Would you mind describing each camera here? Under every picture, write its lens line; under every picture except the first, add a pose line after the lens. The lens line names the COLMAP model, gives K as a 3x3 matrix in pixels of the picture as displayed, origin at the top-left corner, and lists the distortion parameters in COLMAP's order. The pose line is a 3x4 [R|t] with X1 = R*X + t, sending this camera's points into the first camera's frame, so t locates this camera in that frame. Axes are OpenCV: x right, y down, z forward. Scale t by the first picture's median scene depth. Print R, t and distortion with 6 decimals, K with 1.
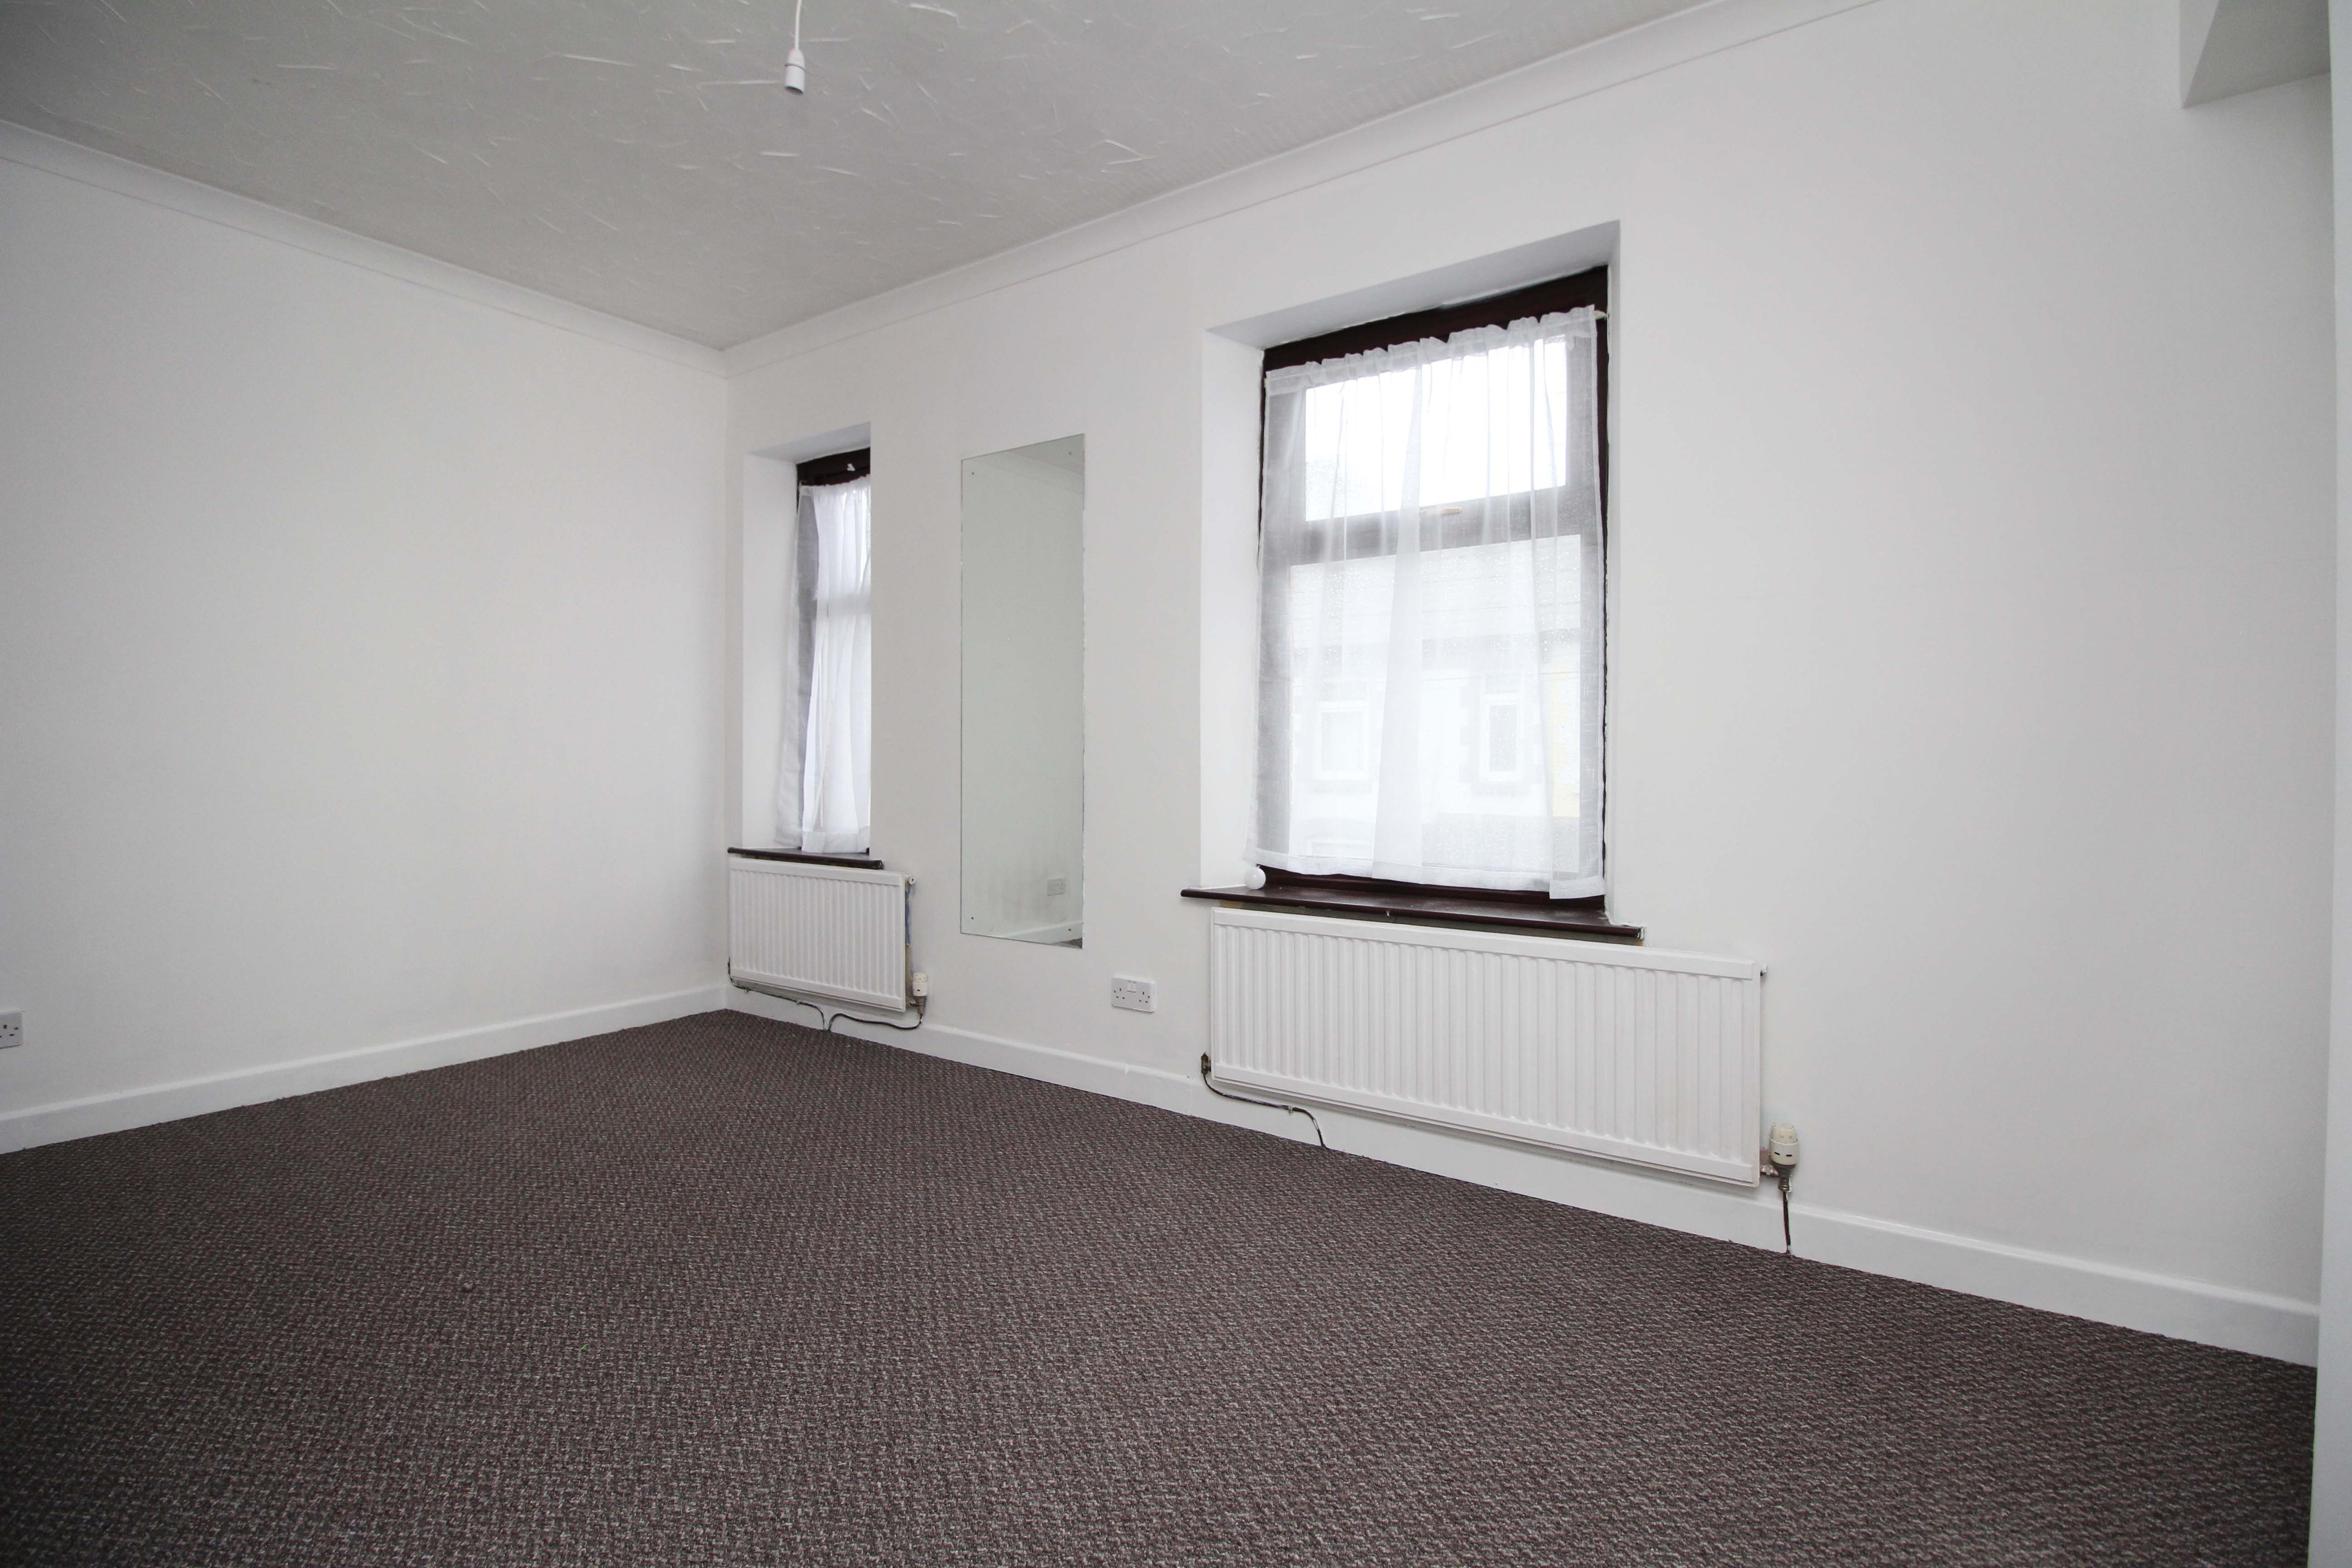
lens RADIAL K [[1089.1, 0, 1176.1], [0, 1089.1, 760.3], [0, 0, 1]] dist [0.002924, -0.013865]
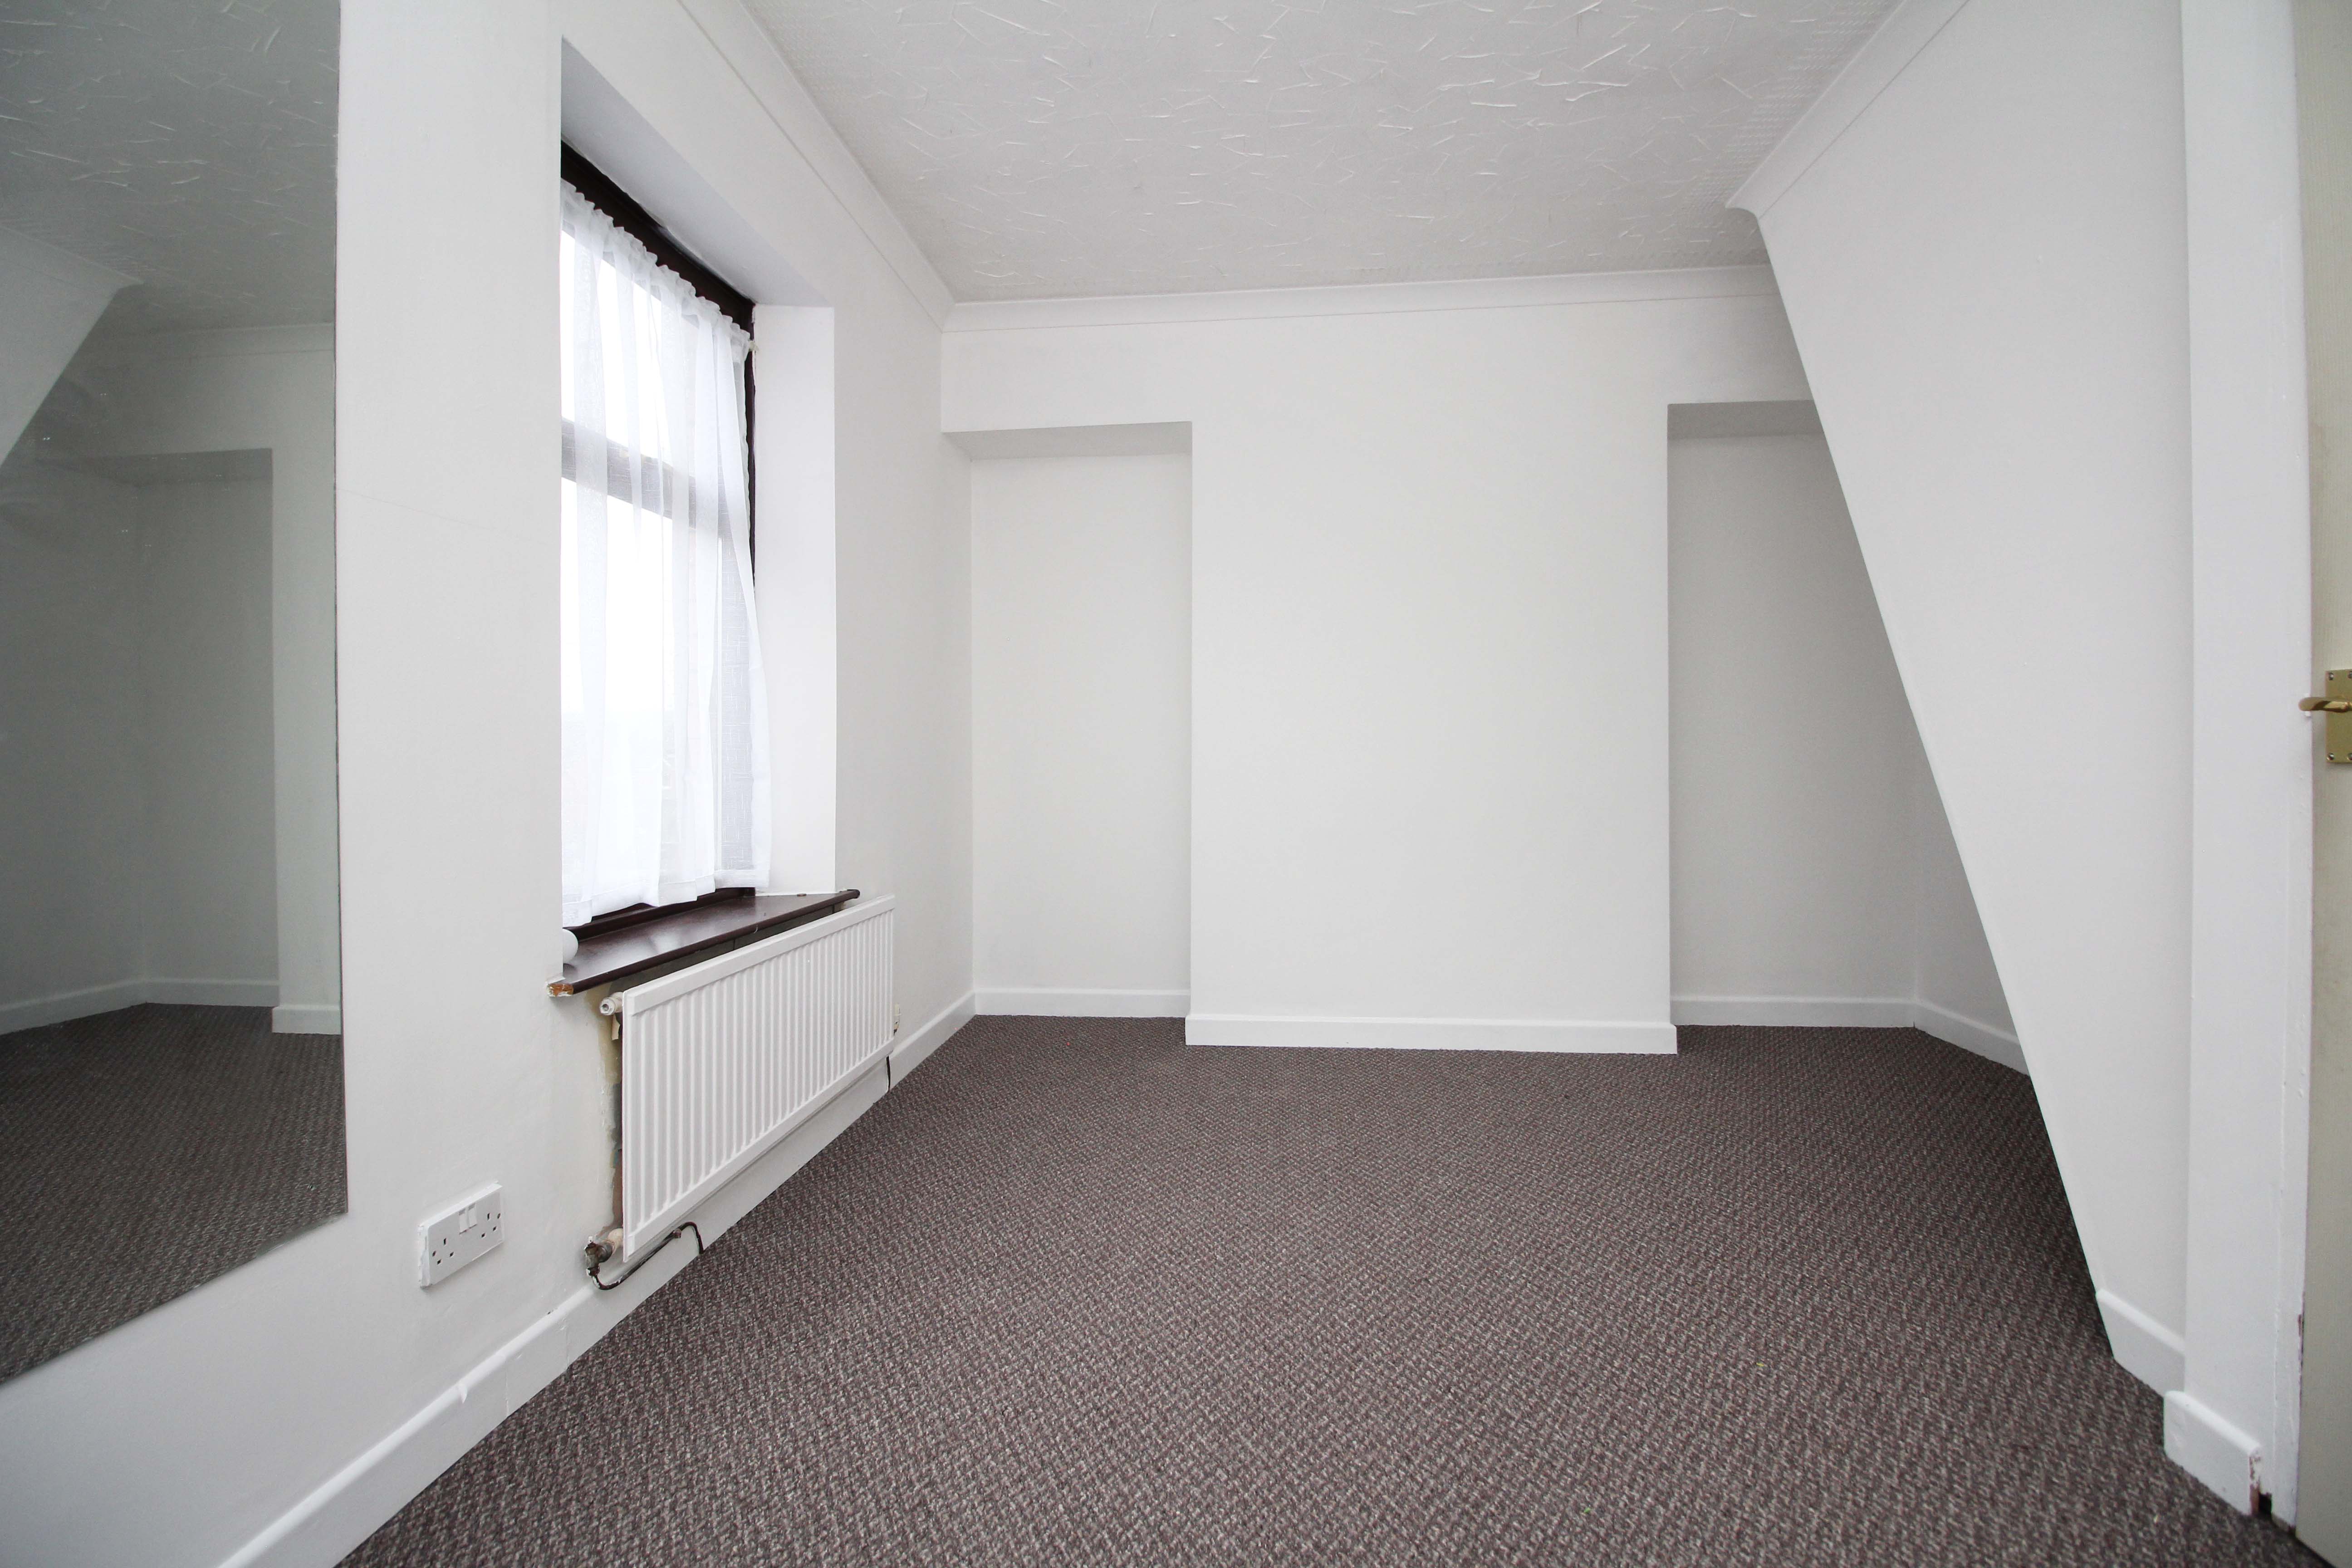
lens RADIAL K [[1089.1, 0, 1176.1], [0, 1089.1, 760.3], [0, 0, 1]] dist [0.002924, -0.013865]
pose [[-0.500086, -0.004808, 0.865962, -1.145705], [0.005163, 0.999950, 0.008534, -0.007574], [-0.865960, 0.008738, -0.500037, 1.757780]]
